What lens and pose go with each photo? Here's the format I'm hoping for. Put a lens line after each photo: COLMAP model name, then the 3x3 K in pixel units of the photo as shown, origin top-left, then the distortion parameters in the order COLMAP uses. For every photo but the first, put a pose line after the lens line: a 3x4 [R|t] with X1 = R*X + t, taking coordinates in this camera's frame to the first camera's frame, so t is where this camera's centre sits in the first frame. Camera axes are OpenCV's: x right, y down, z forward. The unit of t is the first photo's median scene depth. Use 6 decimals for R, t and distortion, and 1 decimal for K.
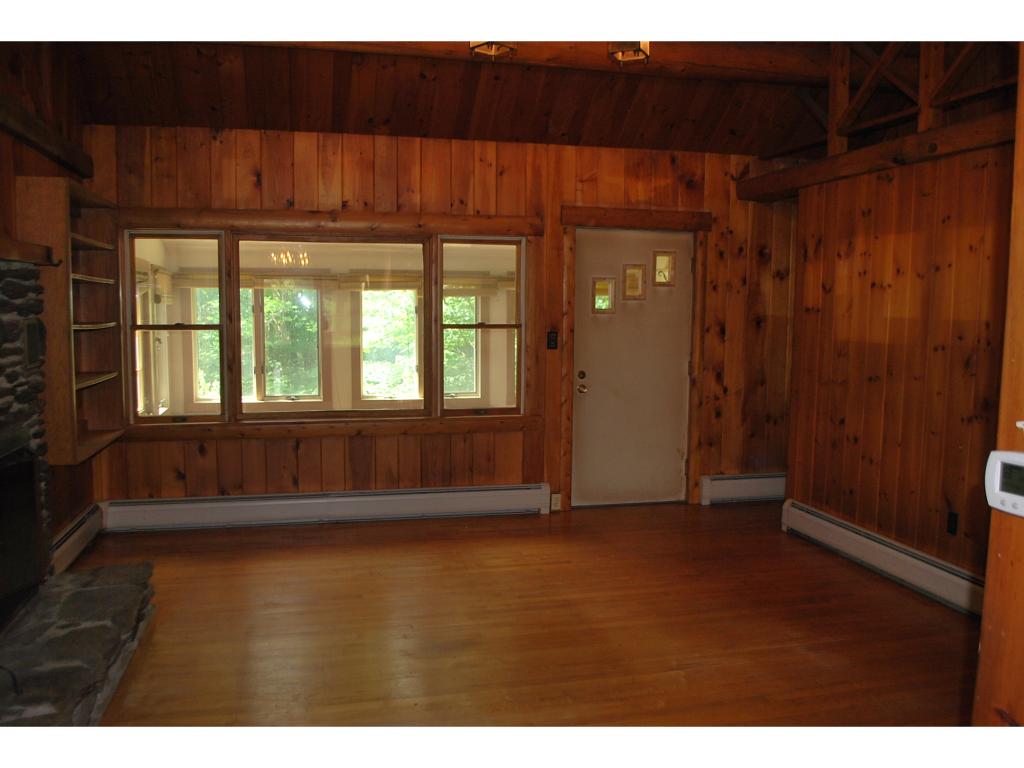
lens RADIAL K [[861.4, 0, 508.4], [0, 861.4, 385.0], [0, 0, 1]] dist [-0.075998, 0.002956]
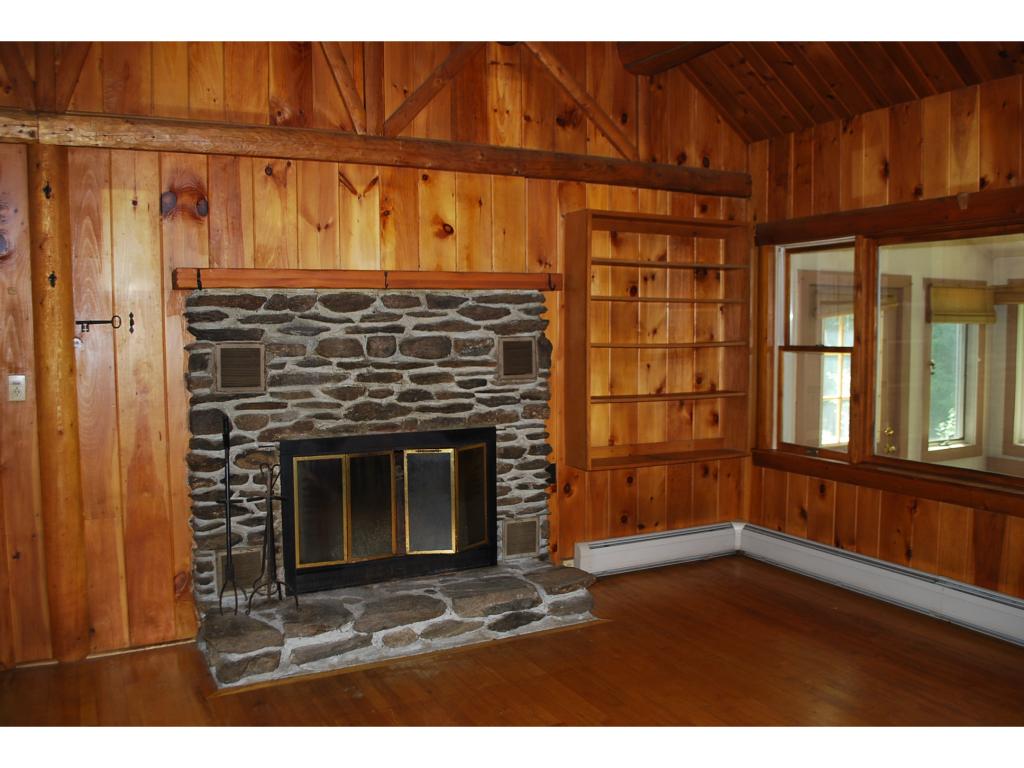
lens RADIAL K [[861.4, 0, 511.1], [0, 861.4, 388.5], [0, 0, 1]] dist [-0.075998, 0.002956]
pose [[0.247883, 0.062626, -0.966764, 0.406892], [-0.083153, 0.995601, 0.043173, -0.039141], [0.965215, 0.069687, 0.252000, 0.474328]]
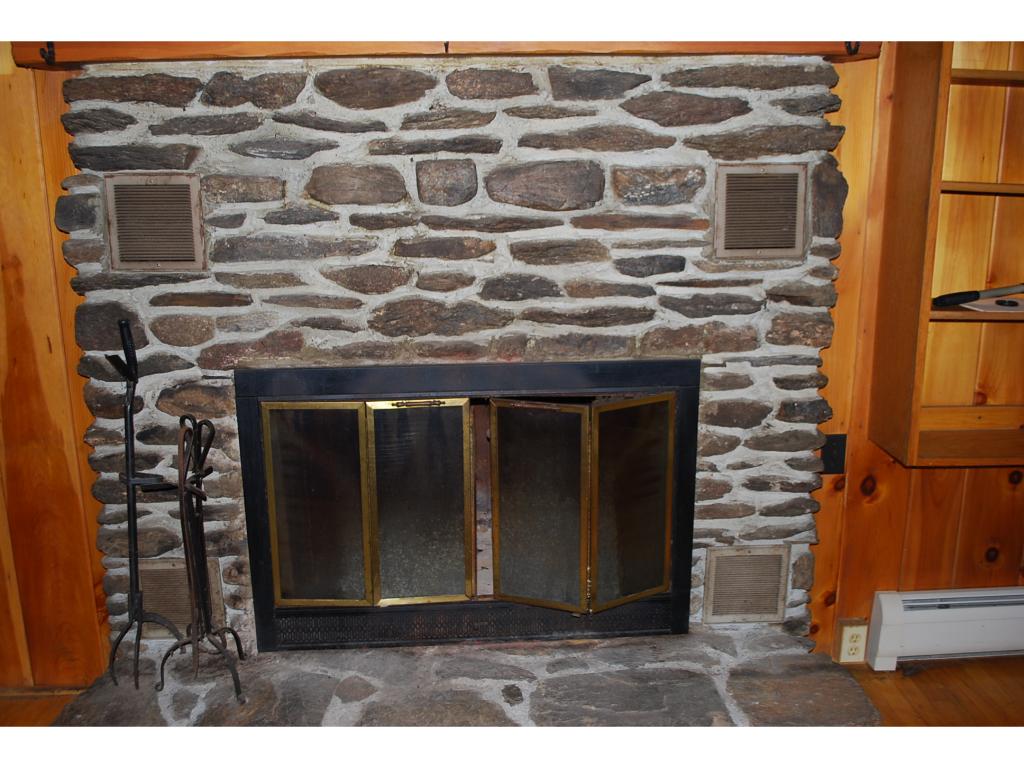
lens RADIAL K [[960.7, 0, 511.9], [0, 960.7, 389.0], [0, 0, 1]] dist [-0.065597, 0.000000]
pose [[-0.161448, 0.233710, -0.958809, 0.041061], [-0.087750, 0.964306, 0.249826, -0.052912], [0.982972, 0.124470, -0.135177, 0.645173]]
